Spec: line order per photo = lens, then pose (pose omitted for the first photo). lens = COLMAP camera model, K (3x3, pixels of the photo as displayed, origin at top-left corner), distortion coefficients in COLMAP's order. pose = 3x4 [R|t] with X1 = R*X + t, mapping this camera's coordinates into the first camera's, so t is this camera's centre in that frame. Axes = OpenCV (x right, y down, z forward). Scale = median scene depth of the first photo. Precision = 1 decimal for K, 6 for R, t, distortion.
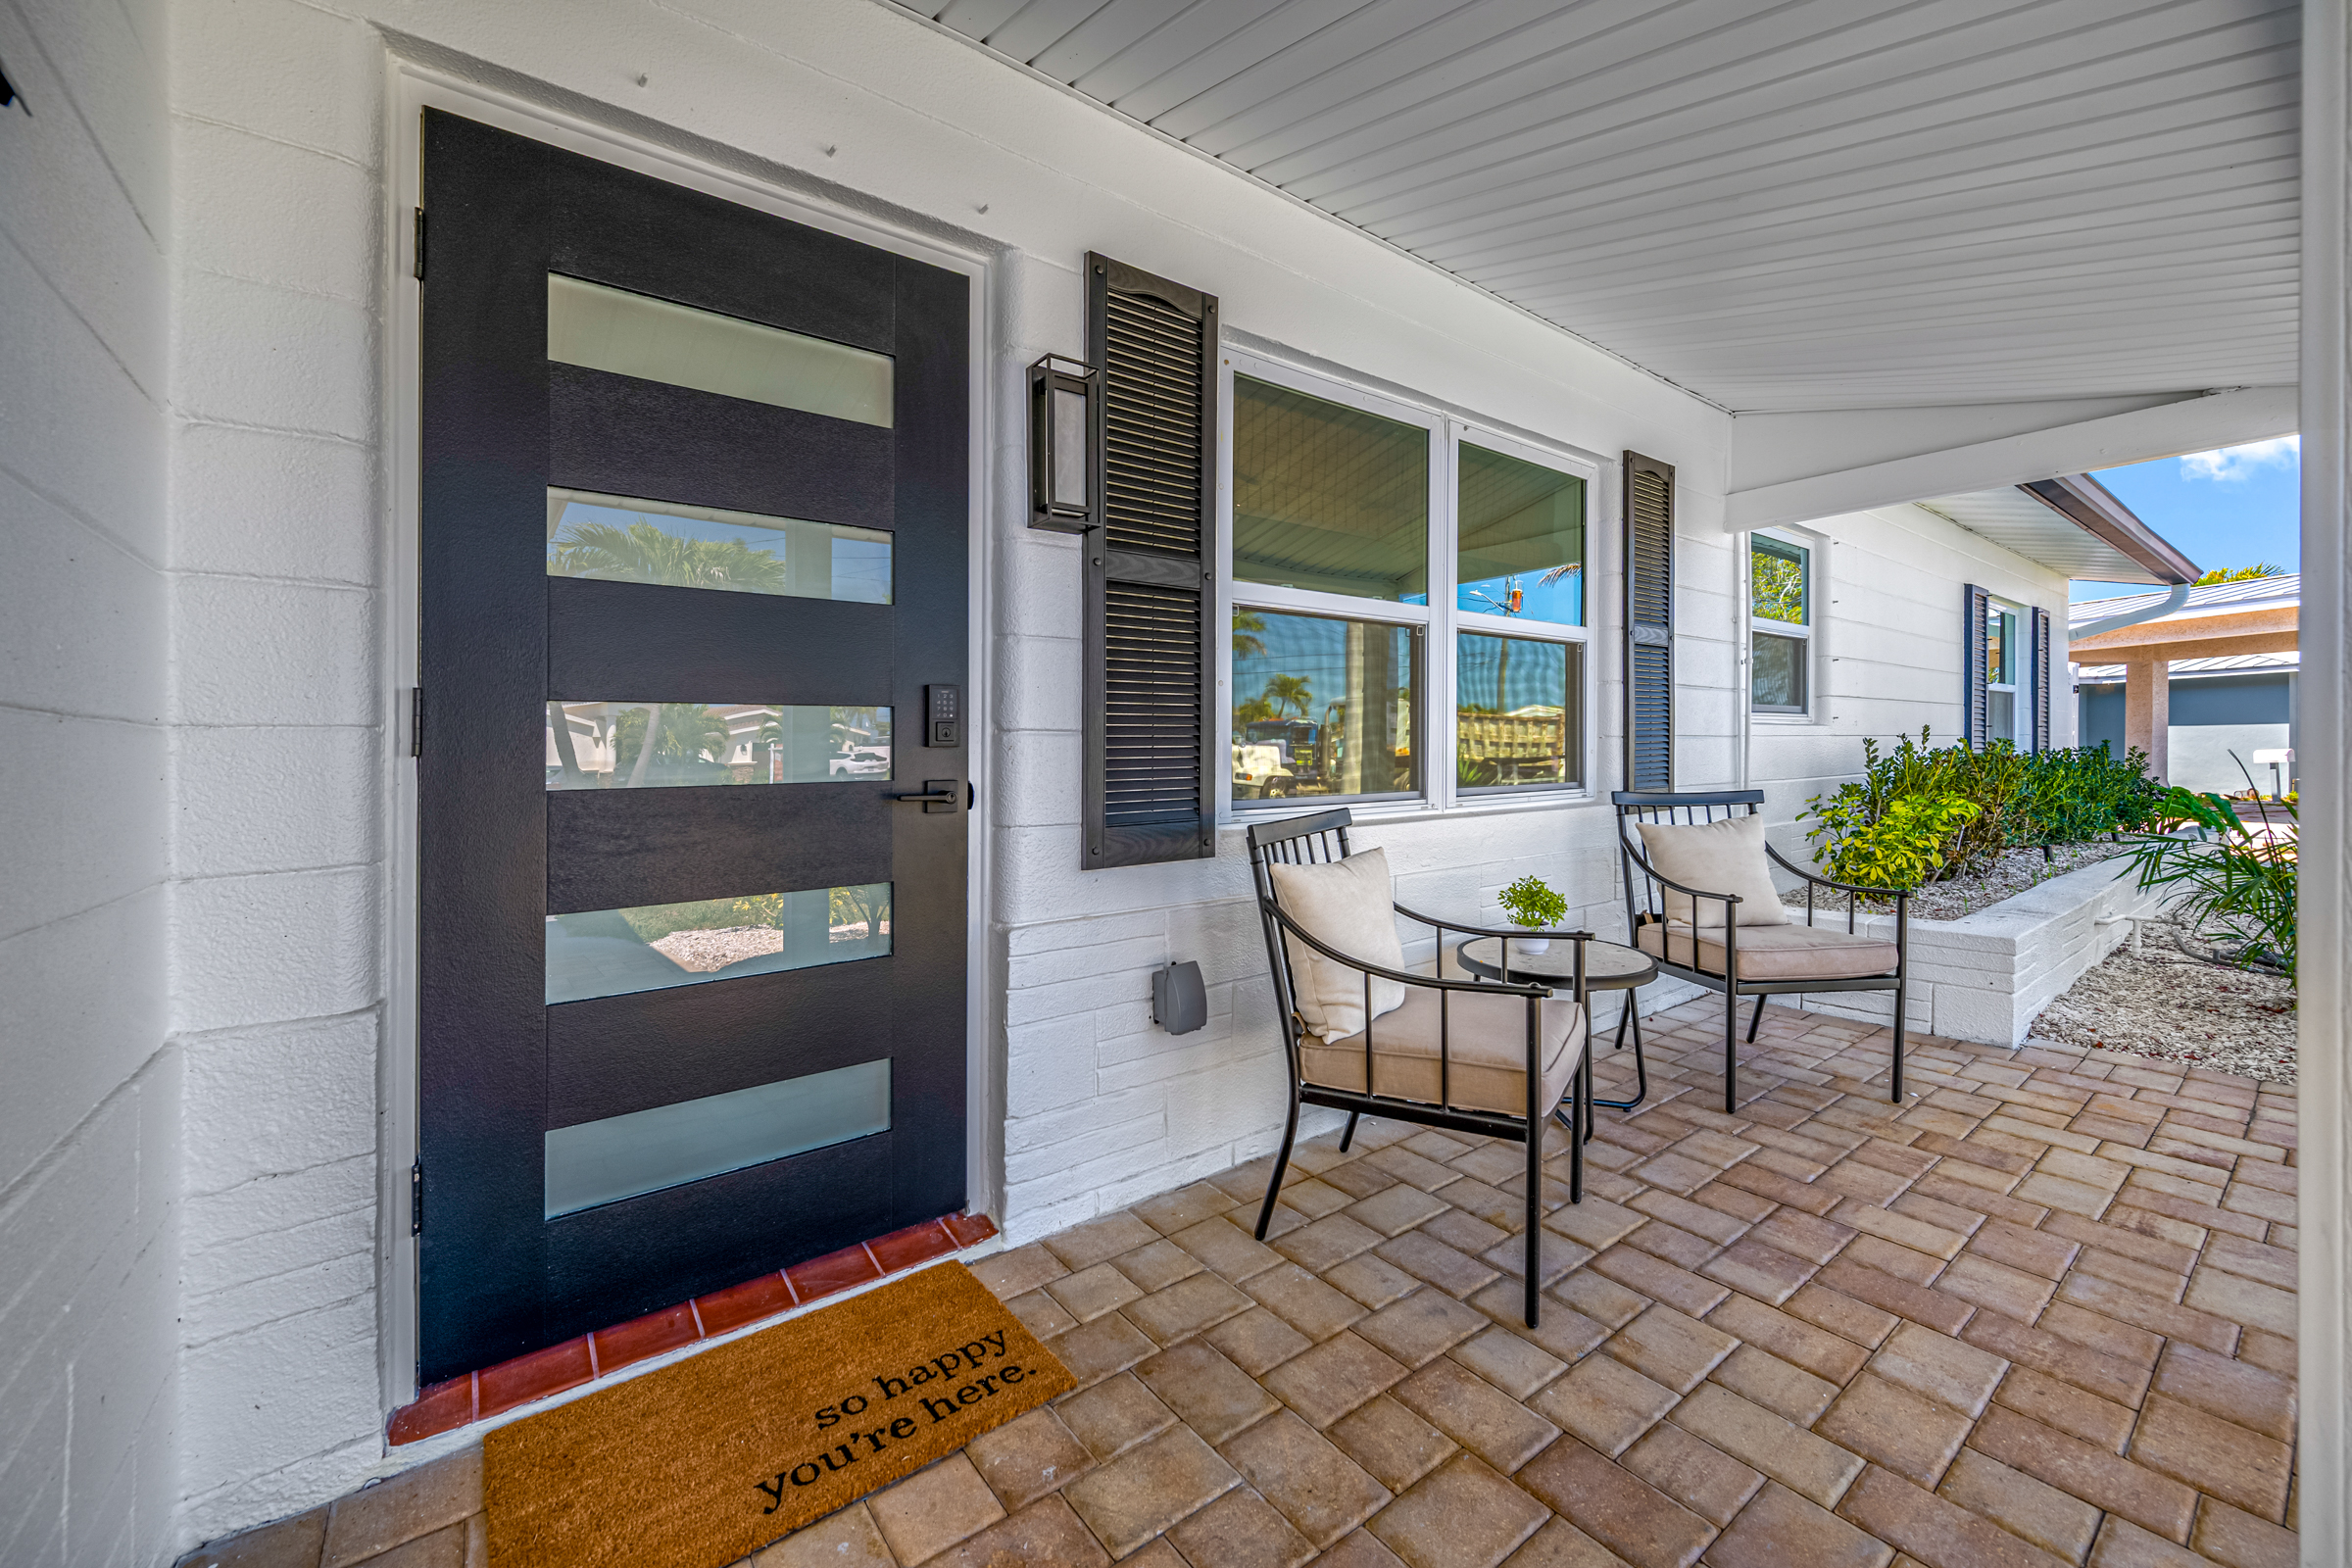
lens RADIAL K [[919.5, 0, 1176.0], [0, 919.5, 784.0], [0, 0, 1]] dist [0.001264, -0.000115]
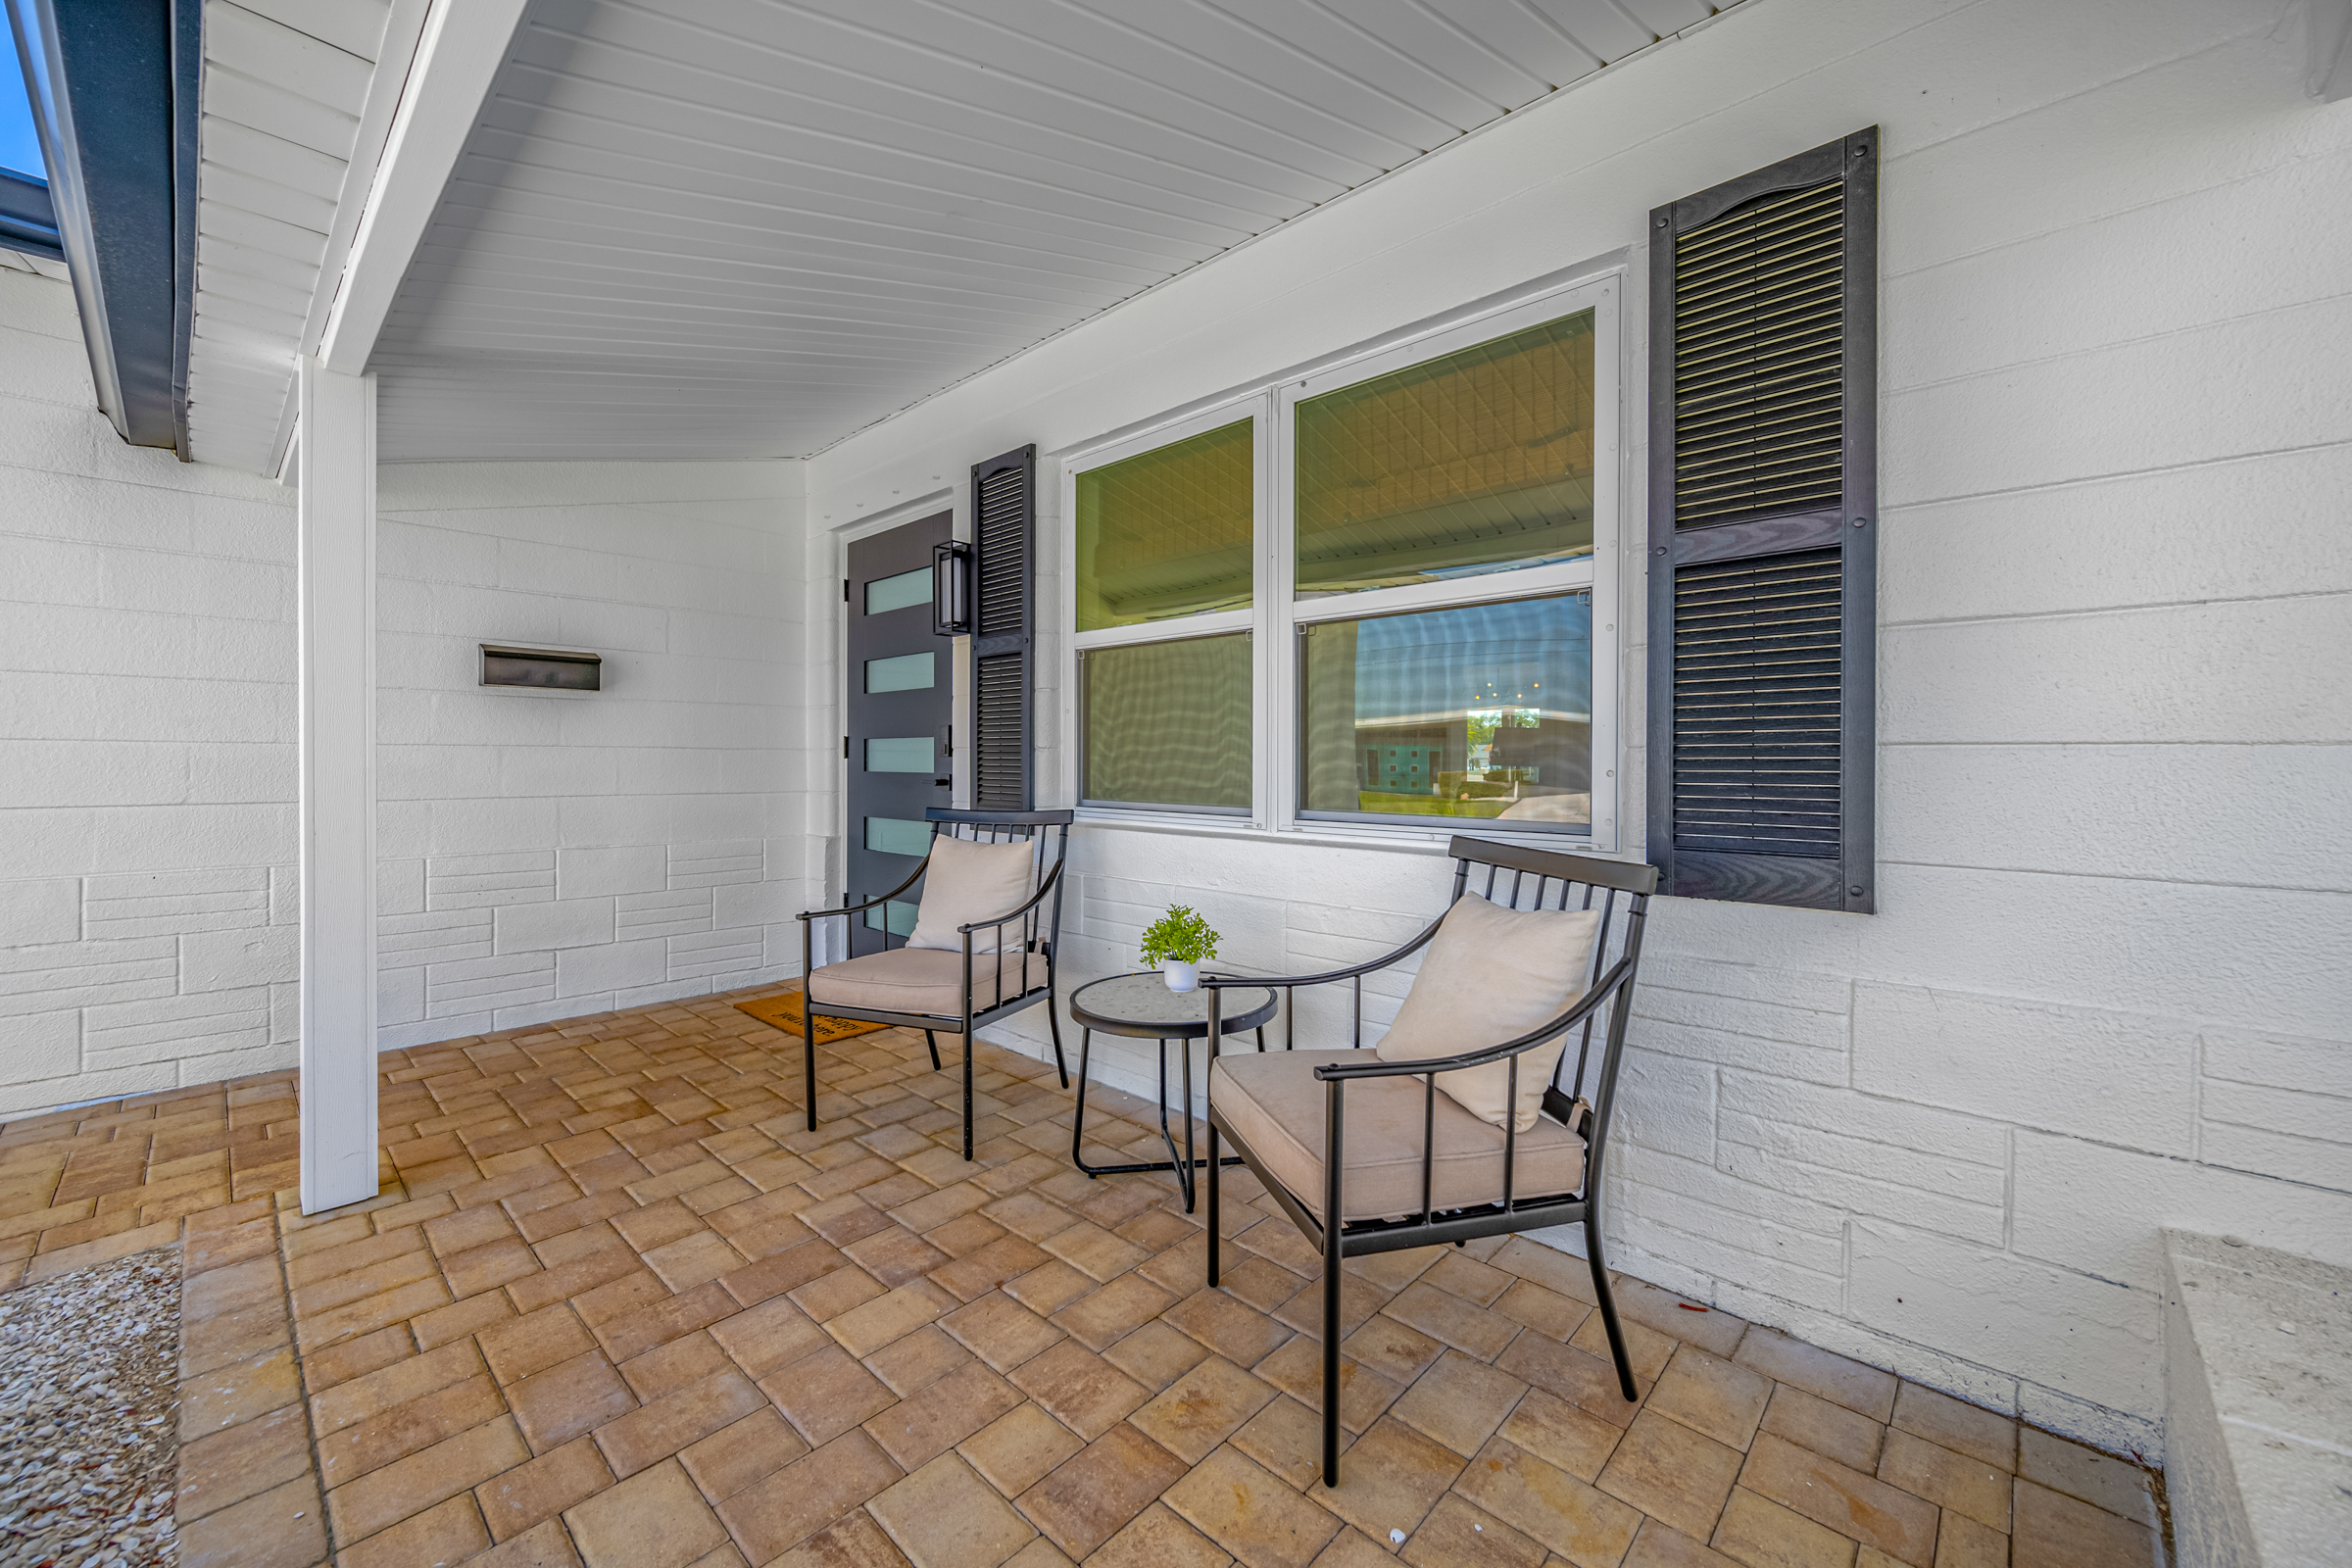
lens RADIAL K [[919.5, 0, 1176.0], [0, 919.5, 784.0], [0, 0, 1]] dist [0.001264, -0.000115]
pose [[0.169281, 0.043389, -0.984612, 1.679951], [-0.033854, 0.998697, 0.038189, -0.071663], [0.984986, 0.026869, 0.170529, 1.105478]]
